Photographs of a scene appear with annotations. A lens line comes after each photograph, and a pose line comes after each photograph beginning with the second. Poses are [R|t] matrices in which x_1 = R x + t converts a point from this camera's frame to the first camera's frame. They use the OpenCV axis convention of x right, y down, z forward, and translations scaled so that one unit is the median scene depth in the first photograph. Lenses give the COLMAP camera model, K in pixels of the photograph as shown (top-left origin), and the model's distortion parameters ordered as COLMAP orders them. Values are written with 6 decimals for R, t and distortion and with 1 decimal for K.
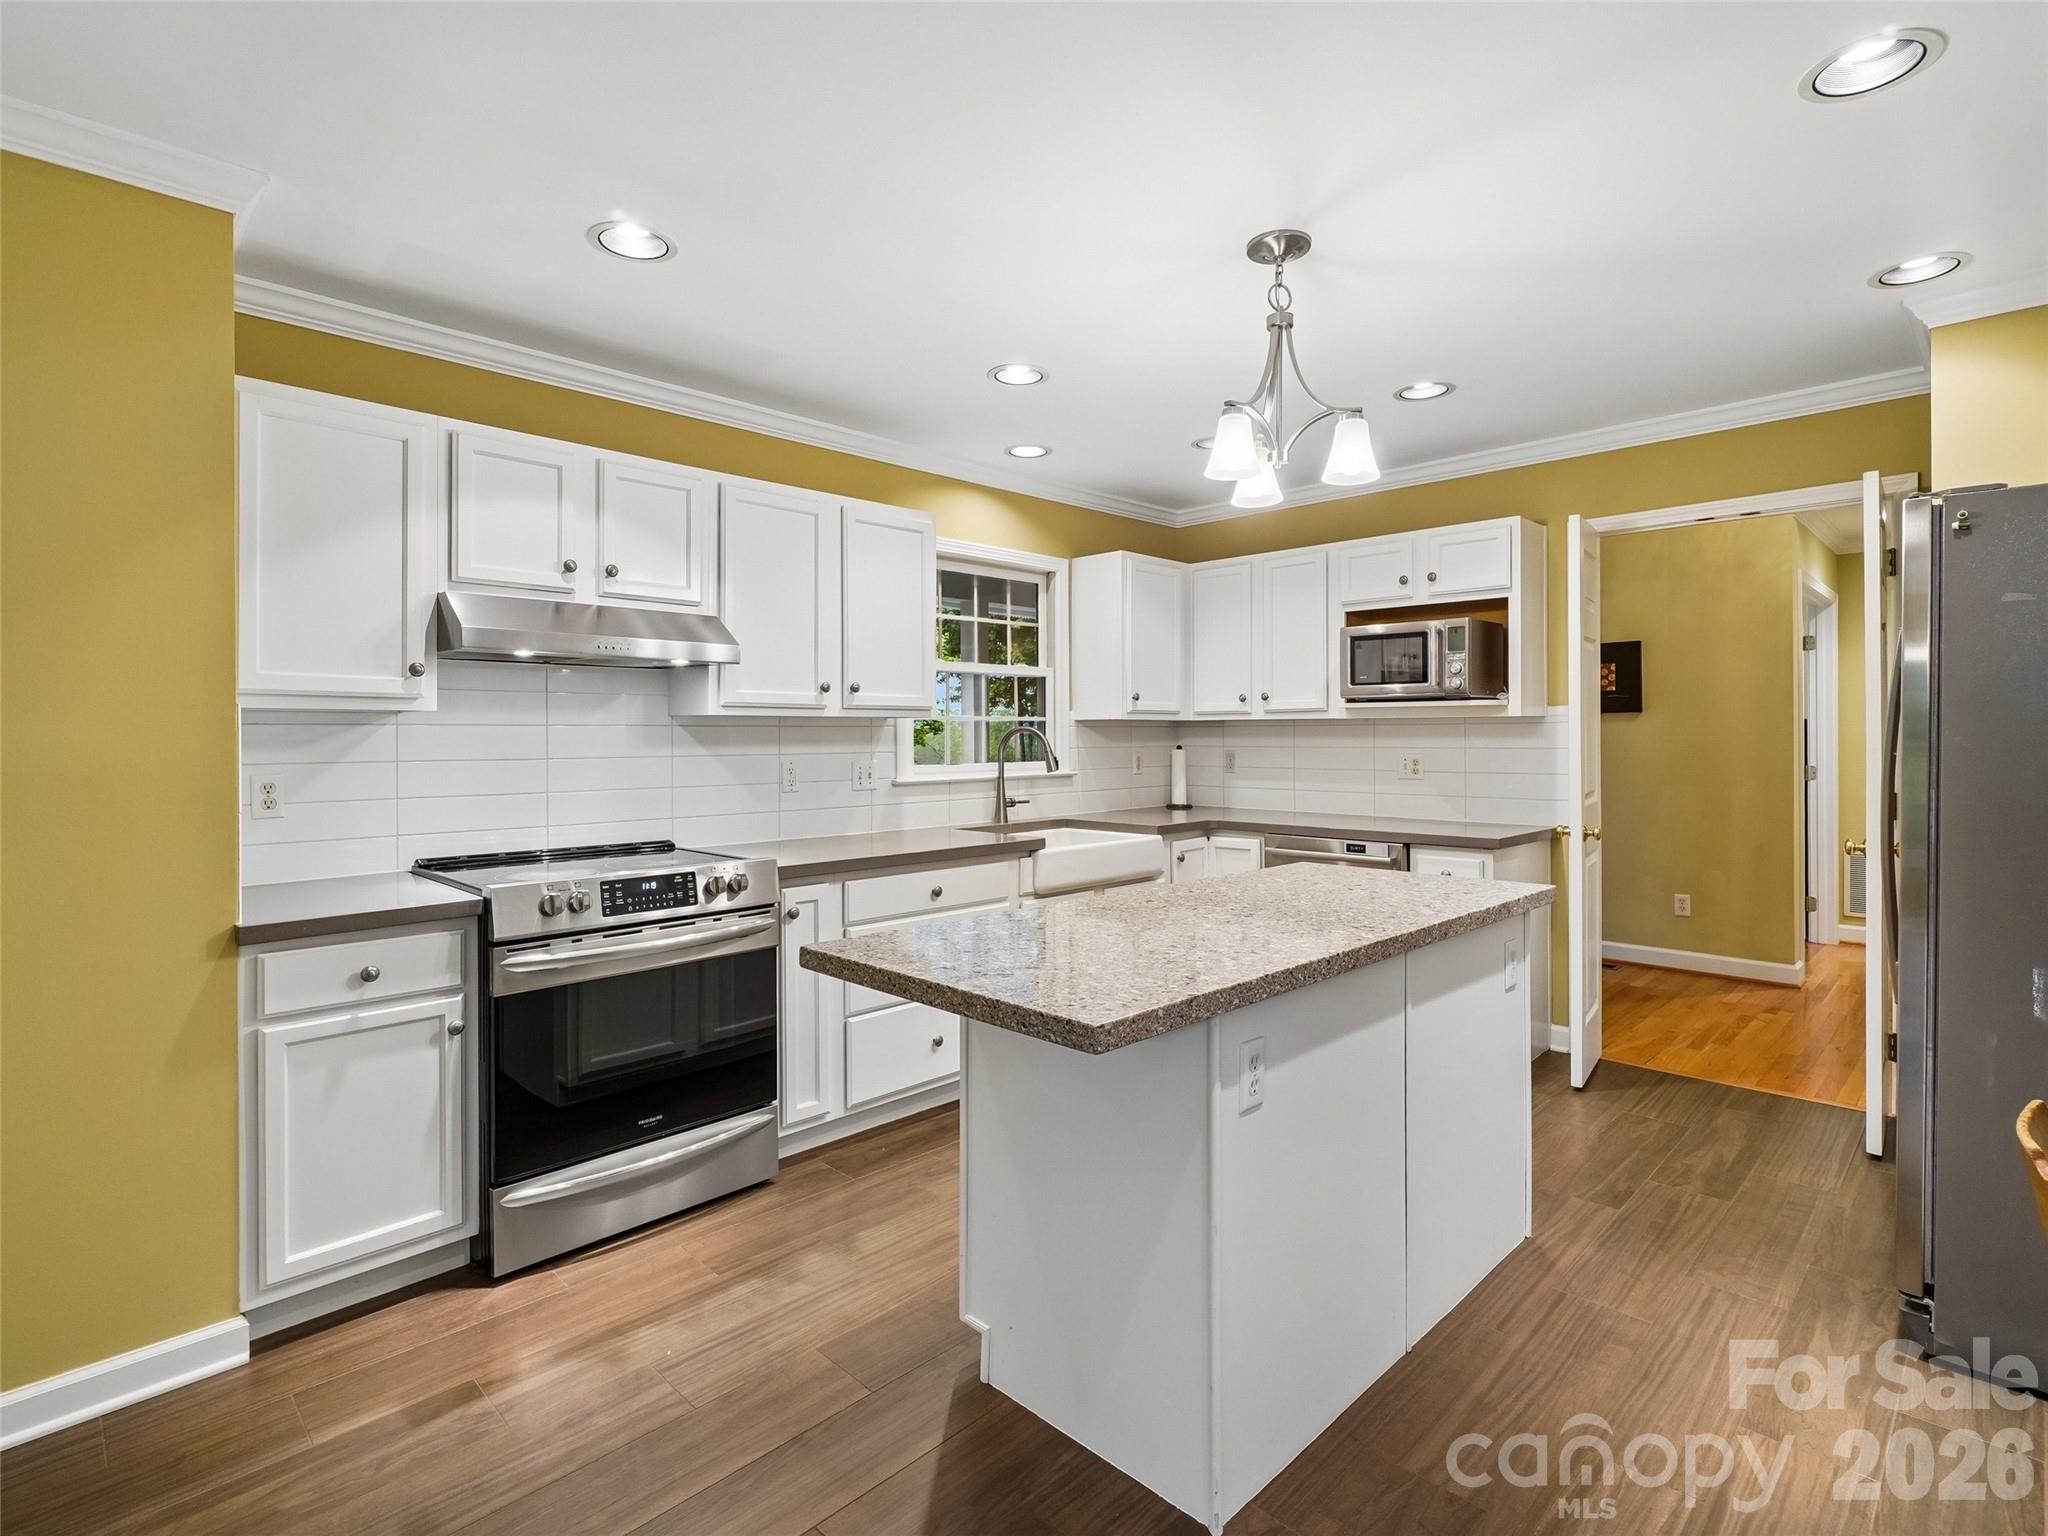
lens RADIAL K [[1013.2, 0, 1017.3], [0, 1013.2, 736.7], [0, 0, 1]] dist [-0.003017, -0.001168]
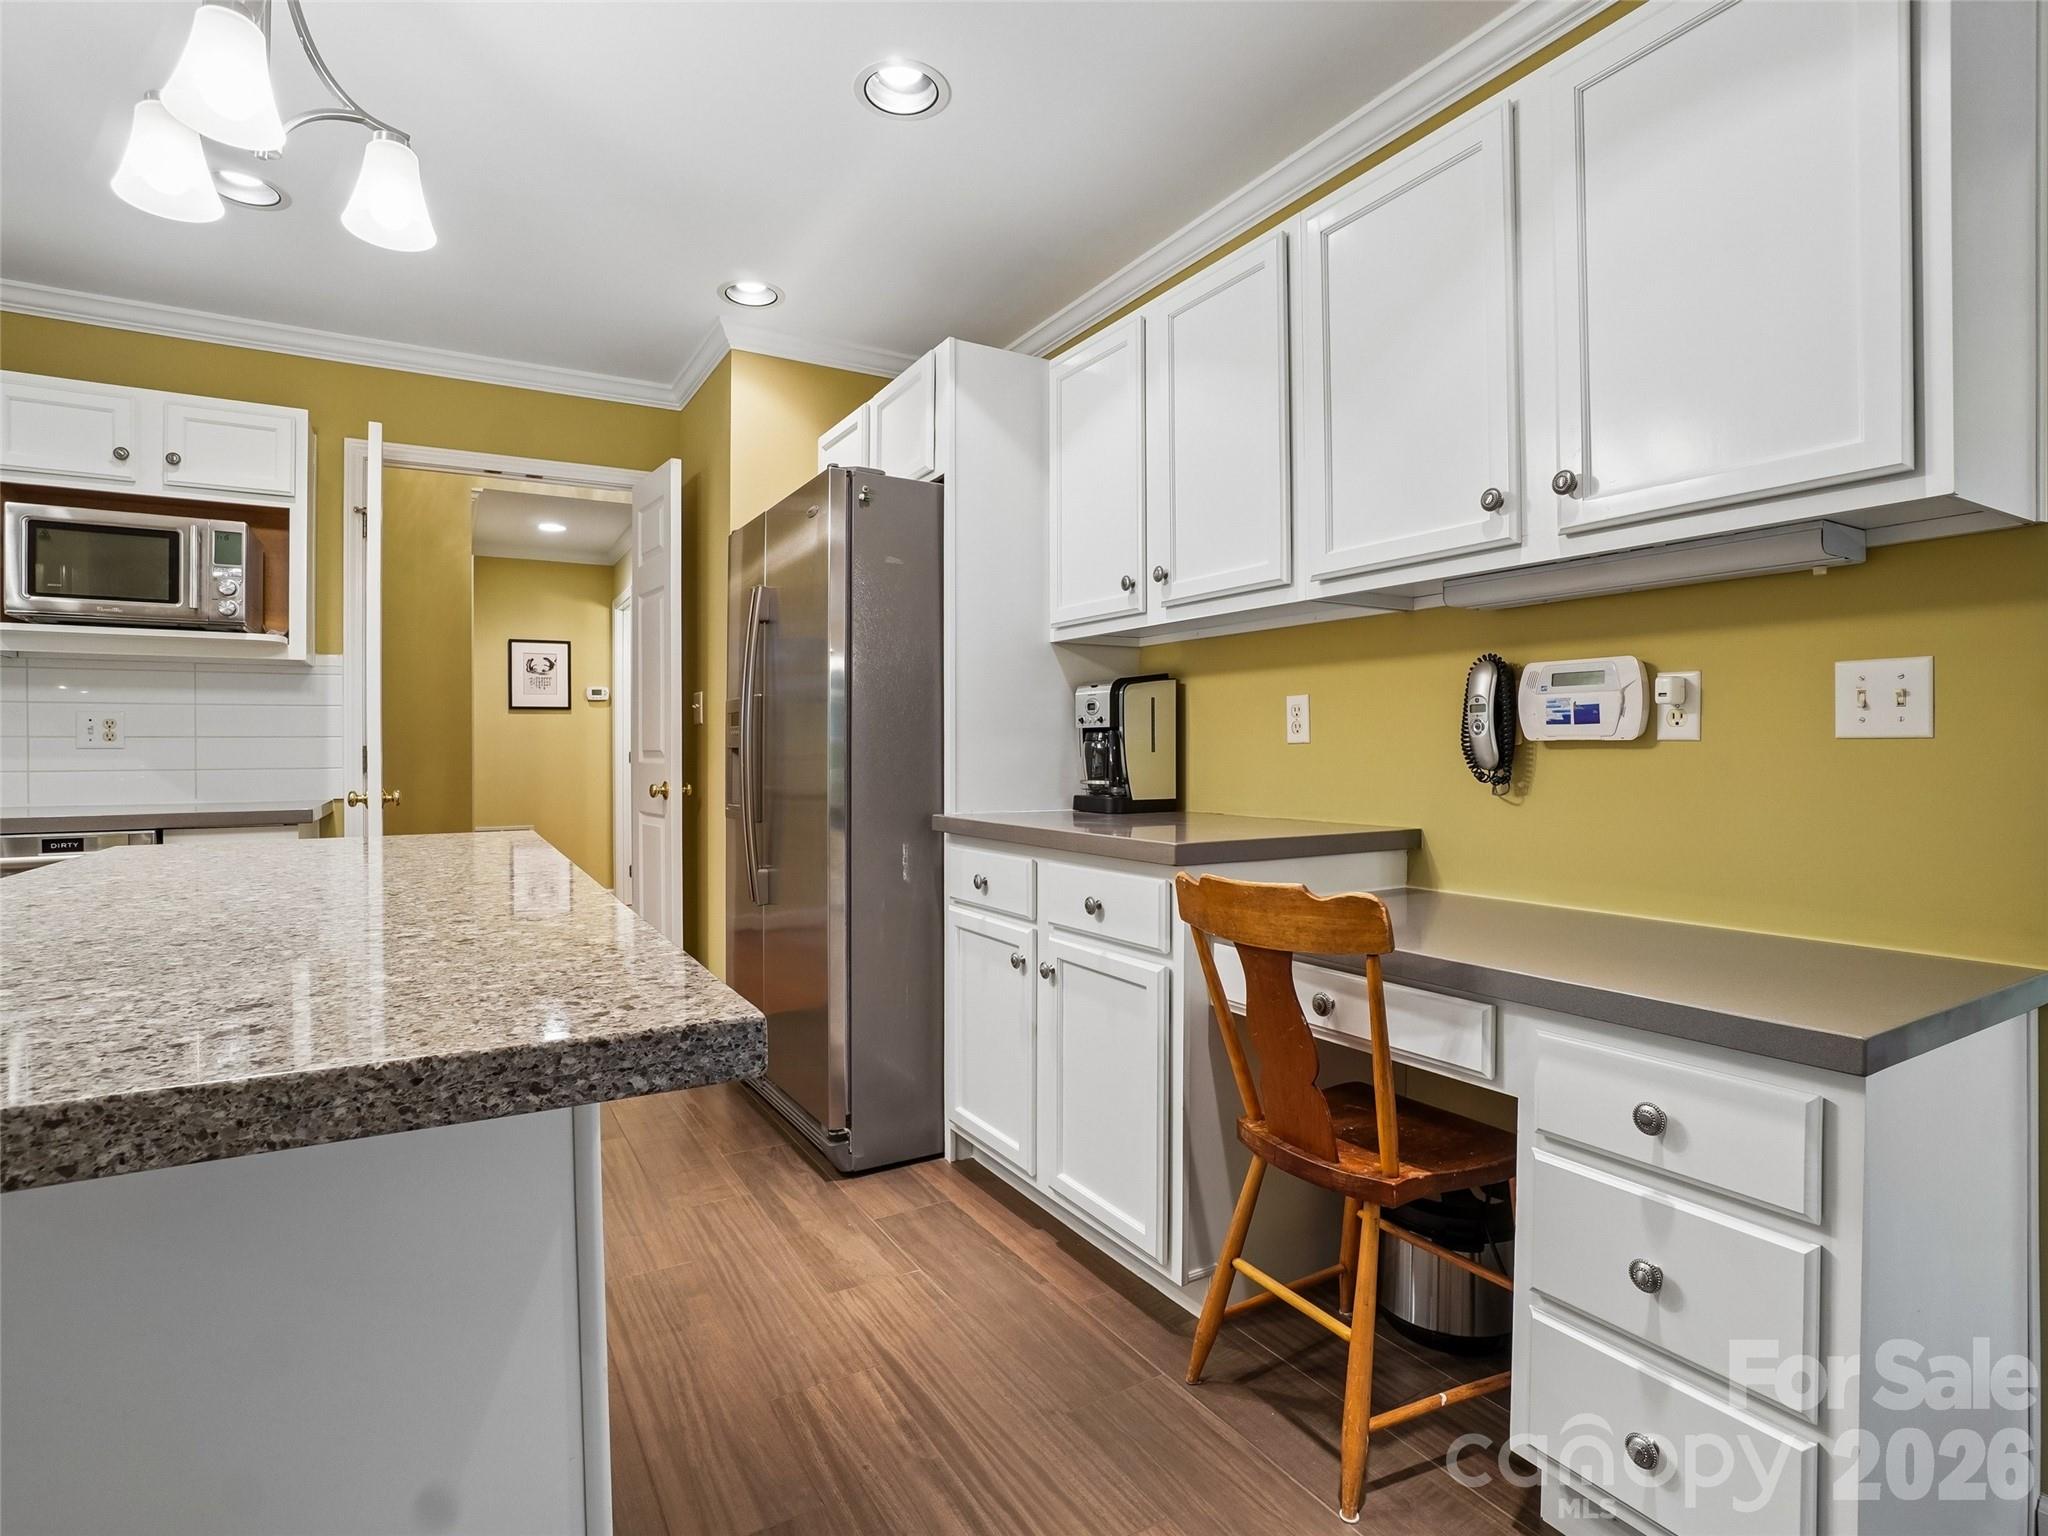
lens RADIAL K [[1013.2, 0, 984.2], [0, 1013.2, 748.3], [0, 0, 1]] dist [-0.003017, -0.001168]
pose [[0.280990, 0.002280, 0.959708, -0.139481], [0.005222, 0.999979, -0.003905, 0.064207], [-0.959697, 0.006109, 0.280972, 0.302925]]
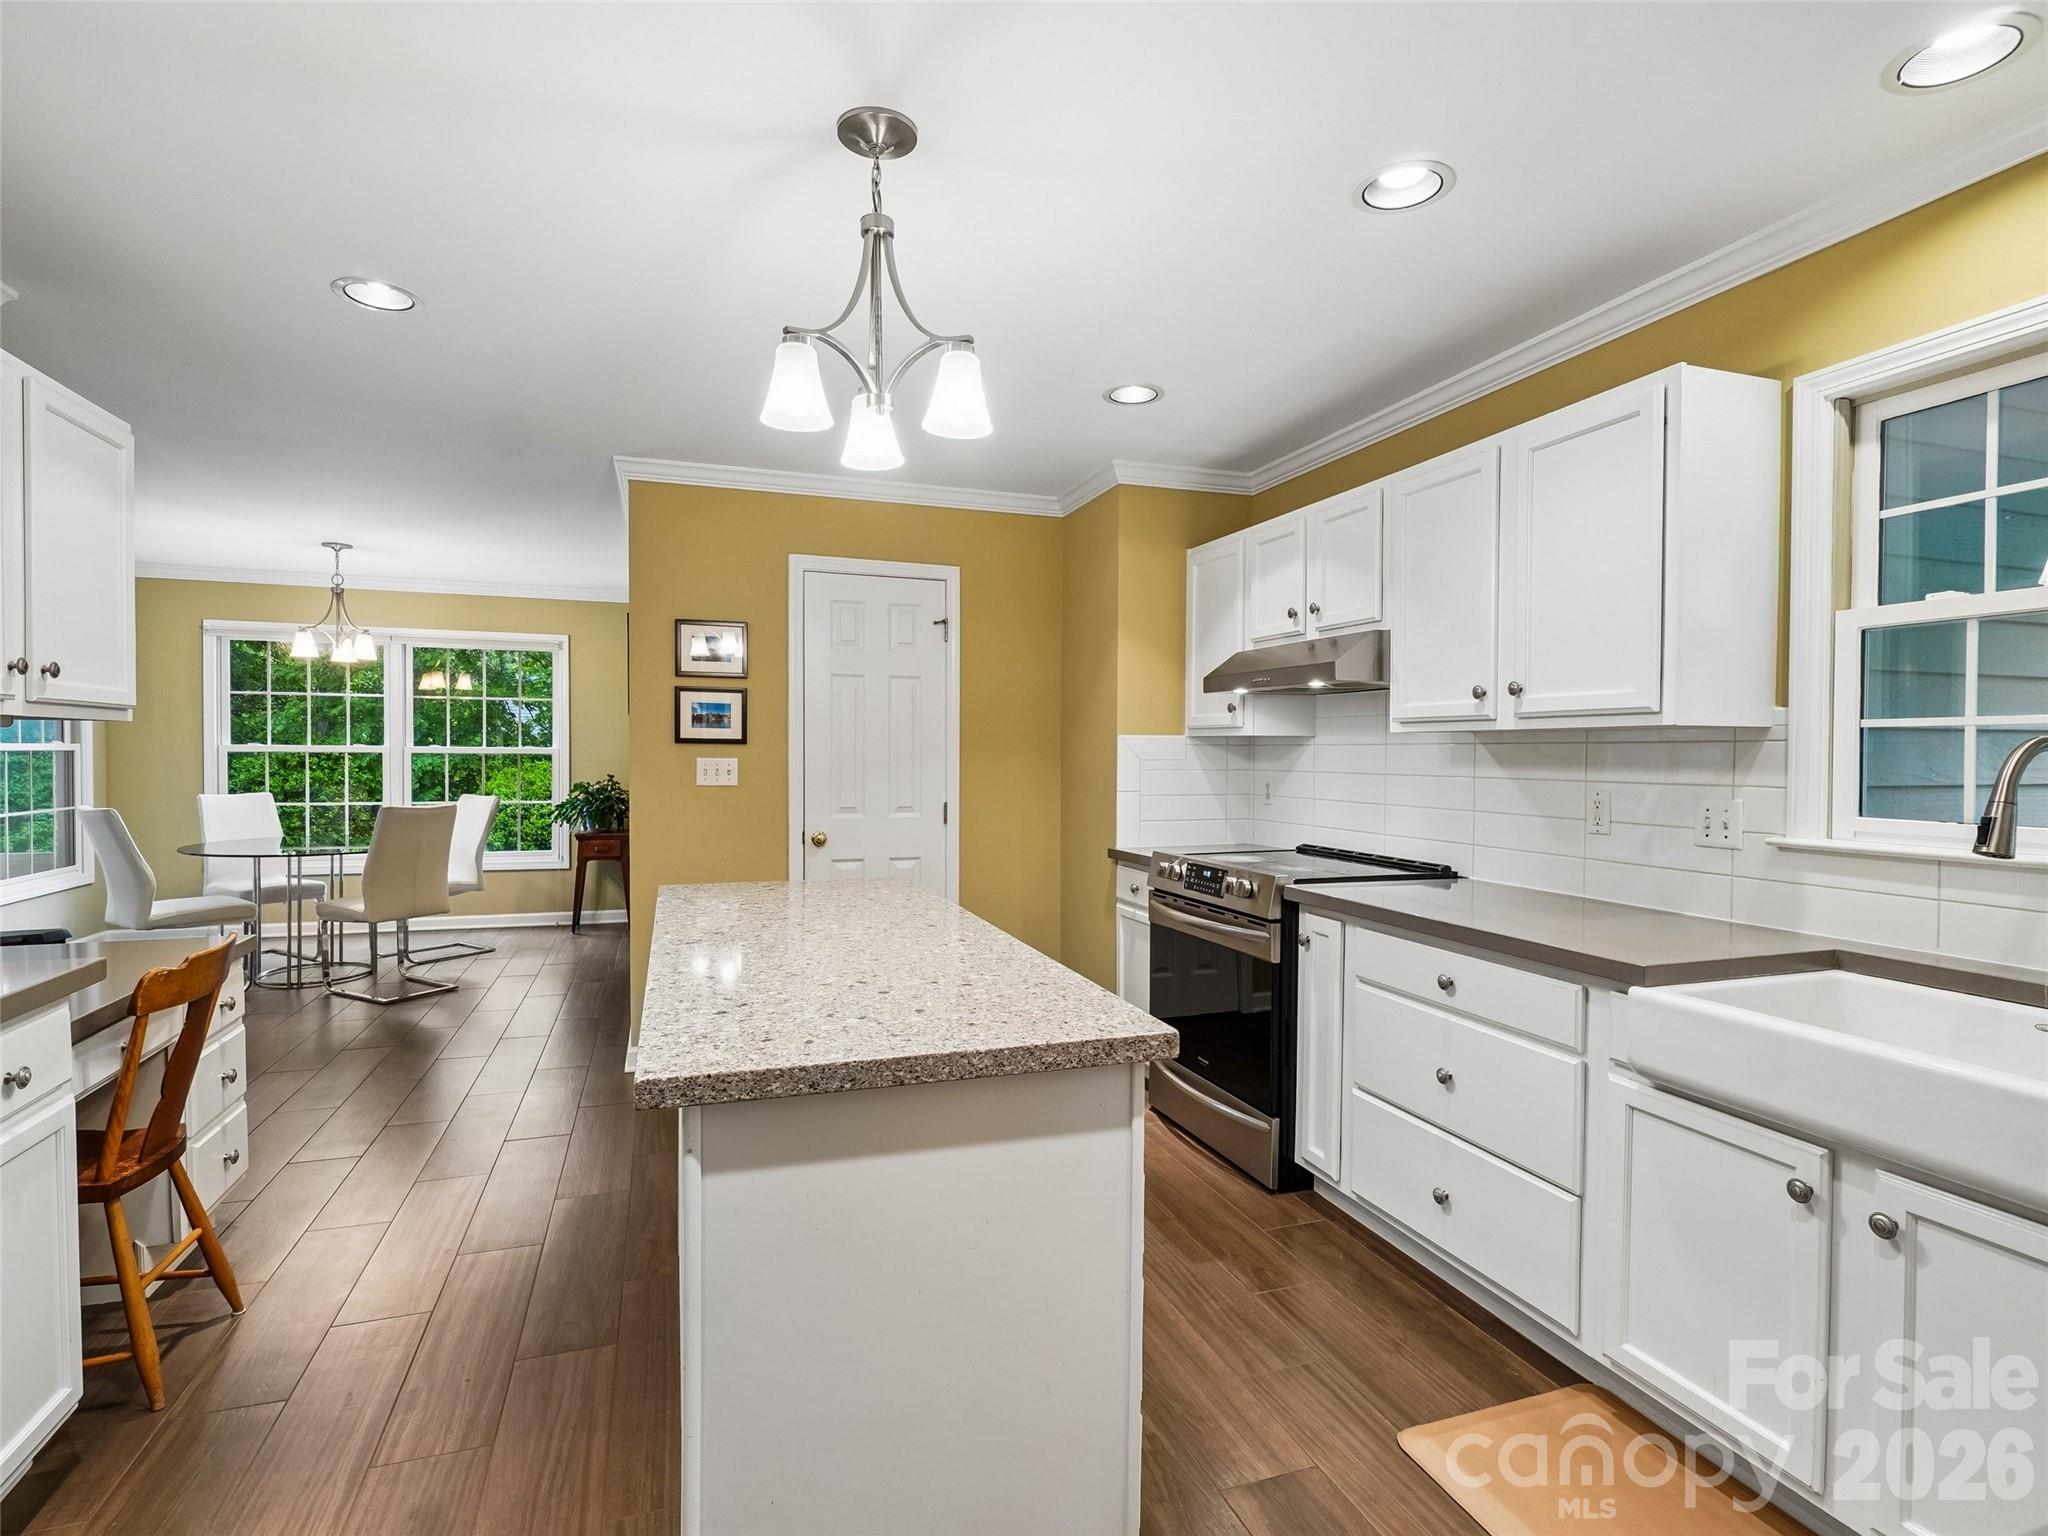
lens RADIAL K [[1013.2, 0, 1020.9], [0, 1013.2, 774.7], [0, 0, 1]] dist [-0.003017, -0.001168]
pose [[-0.432486, 0.021236, -0.901391, 0.667949], [-0.006414, 0.999625, 0.026628, -0.004728], [0.901618, 0.017298, -0.432187, 1.040138]]
